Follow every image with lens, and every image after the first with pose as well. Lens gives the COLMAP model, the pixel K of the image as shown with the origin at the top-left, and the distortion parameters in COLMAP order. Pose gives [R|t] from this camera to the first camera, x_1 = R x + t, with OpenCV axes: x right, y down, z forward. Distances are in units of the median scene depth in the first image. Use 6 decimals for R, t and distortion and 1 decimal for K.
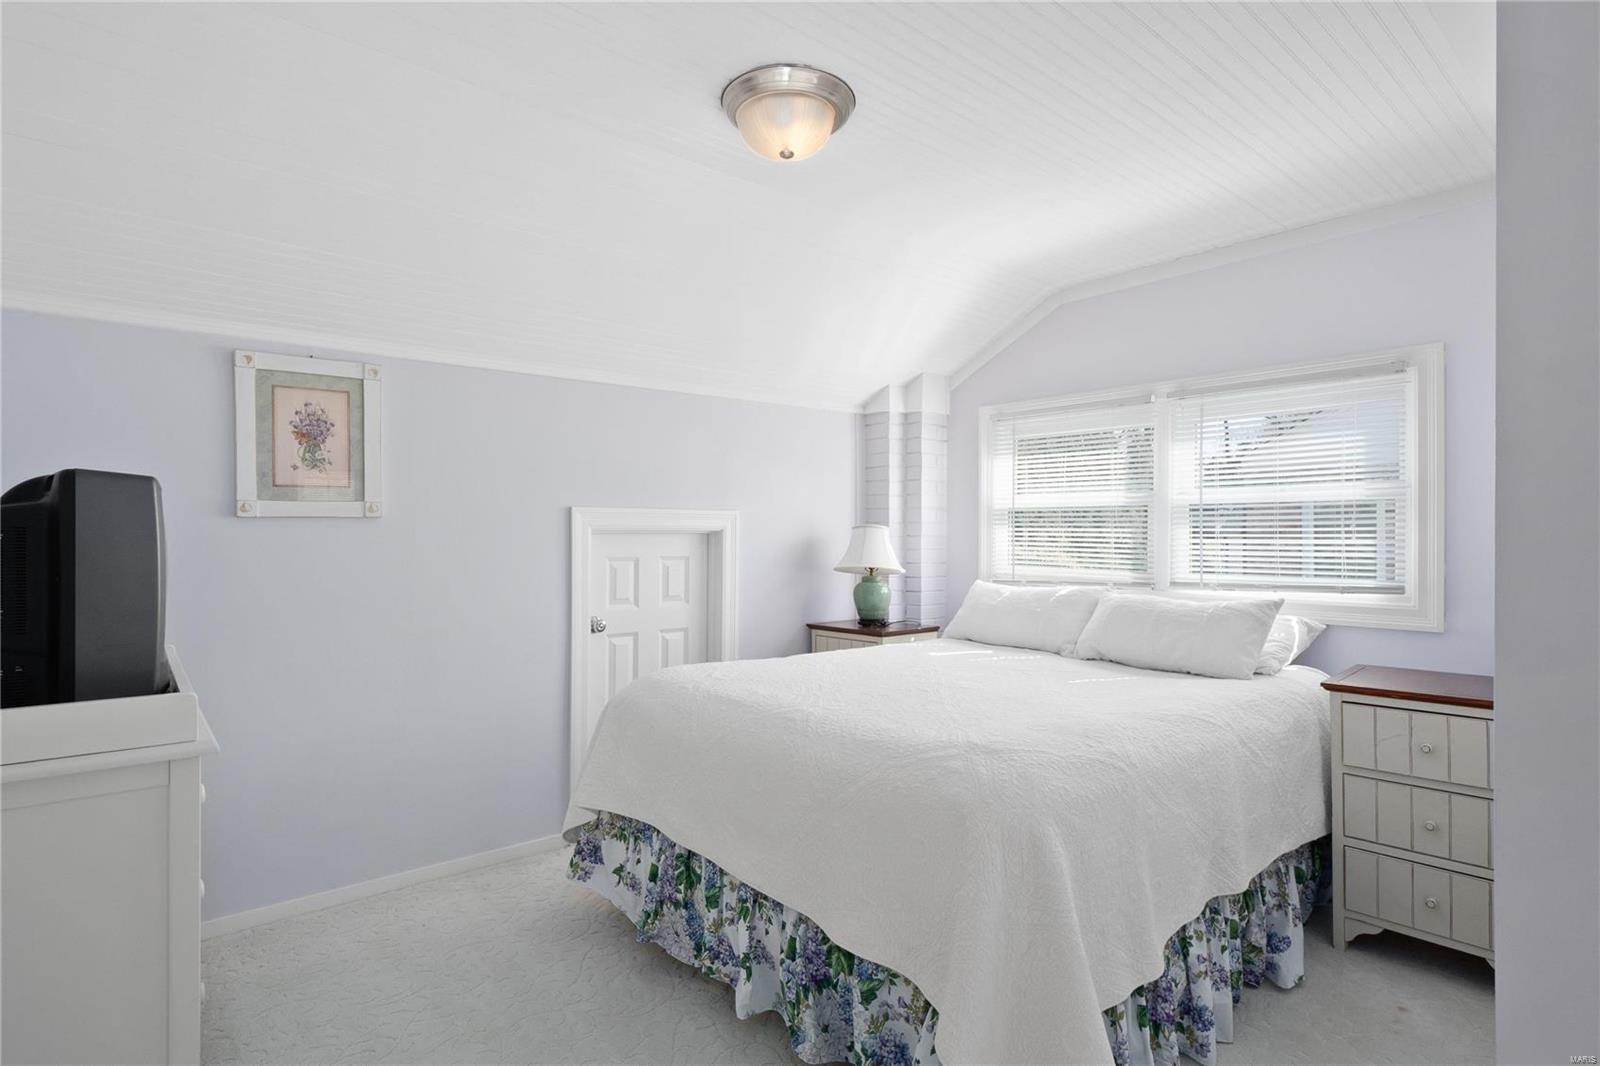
lens RADIAL K [[816.9, 0, 793.3], [0, 816.9, 529.3], [0, 0, 1]] dist [-0.001086, 0.001023]
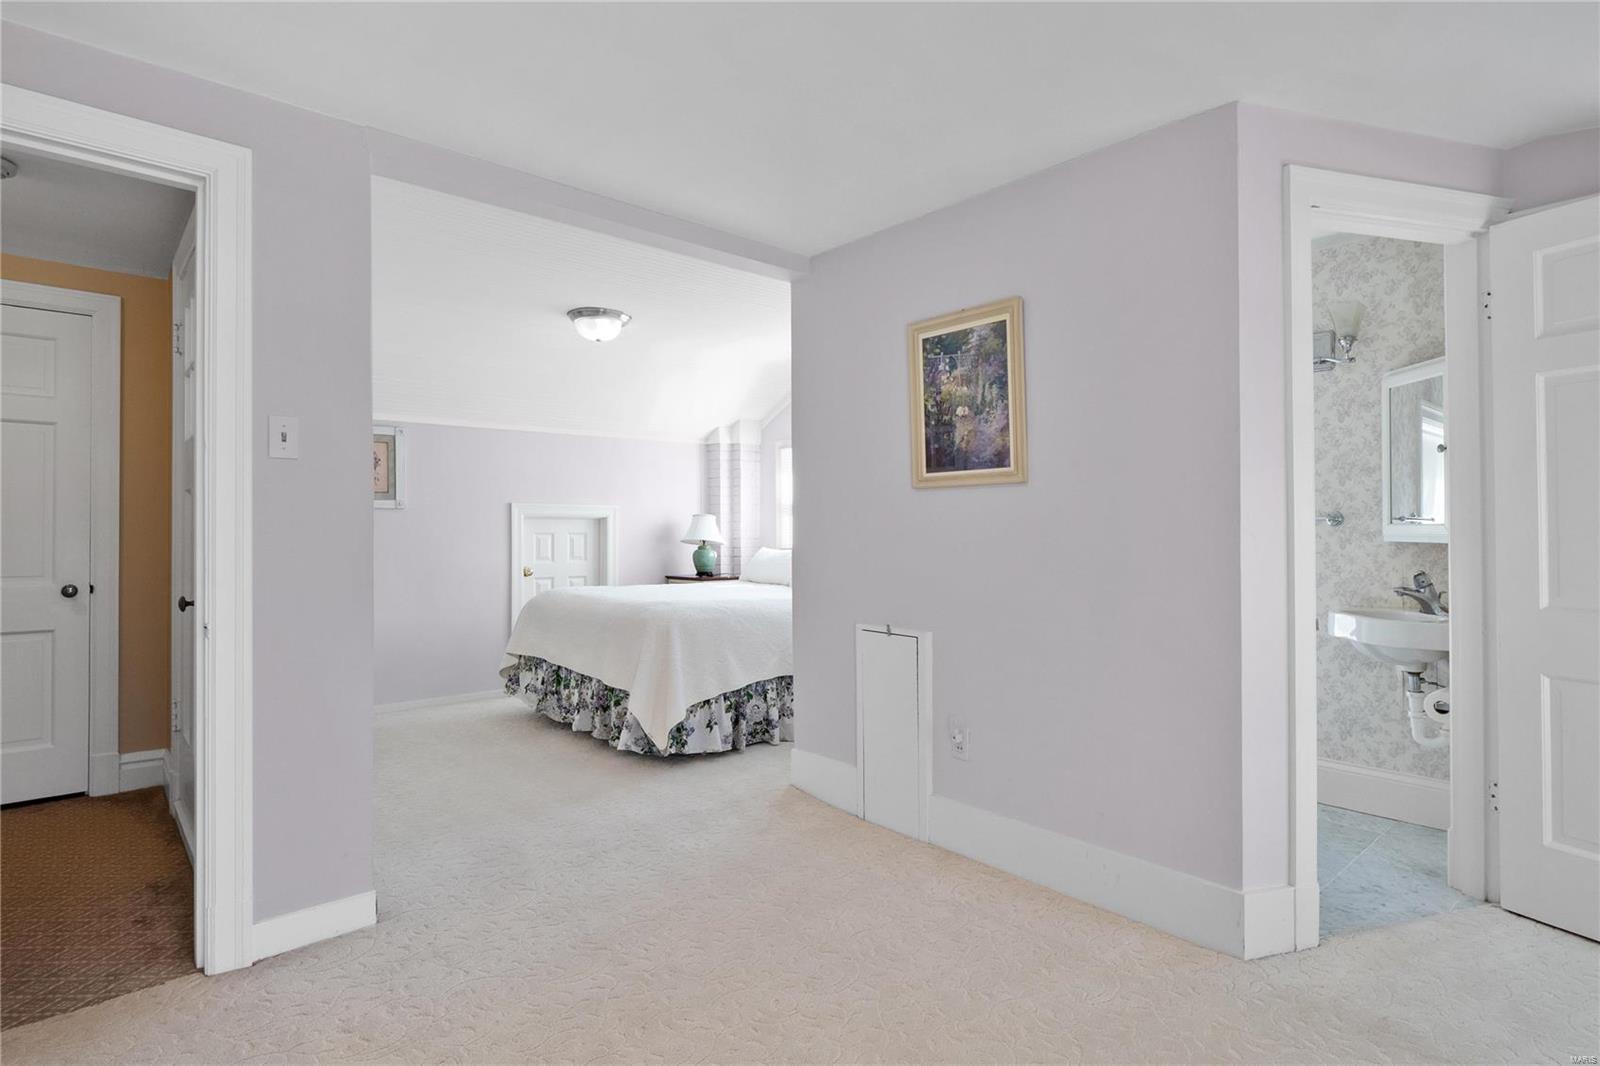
lens RADIAL K [[816.9, 0, 807.1], [0, 816.9, 532.7], [0, 0, 1]] dist [-0.001086, 0.001023]
pose [[0.999664, -0.000864, 0.025901, 0.299491], [0.000664, 0.999970, 0.007698, 0.022012], [-0.025907, -0.007679, 0.999635, -0.726491]]
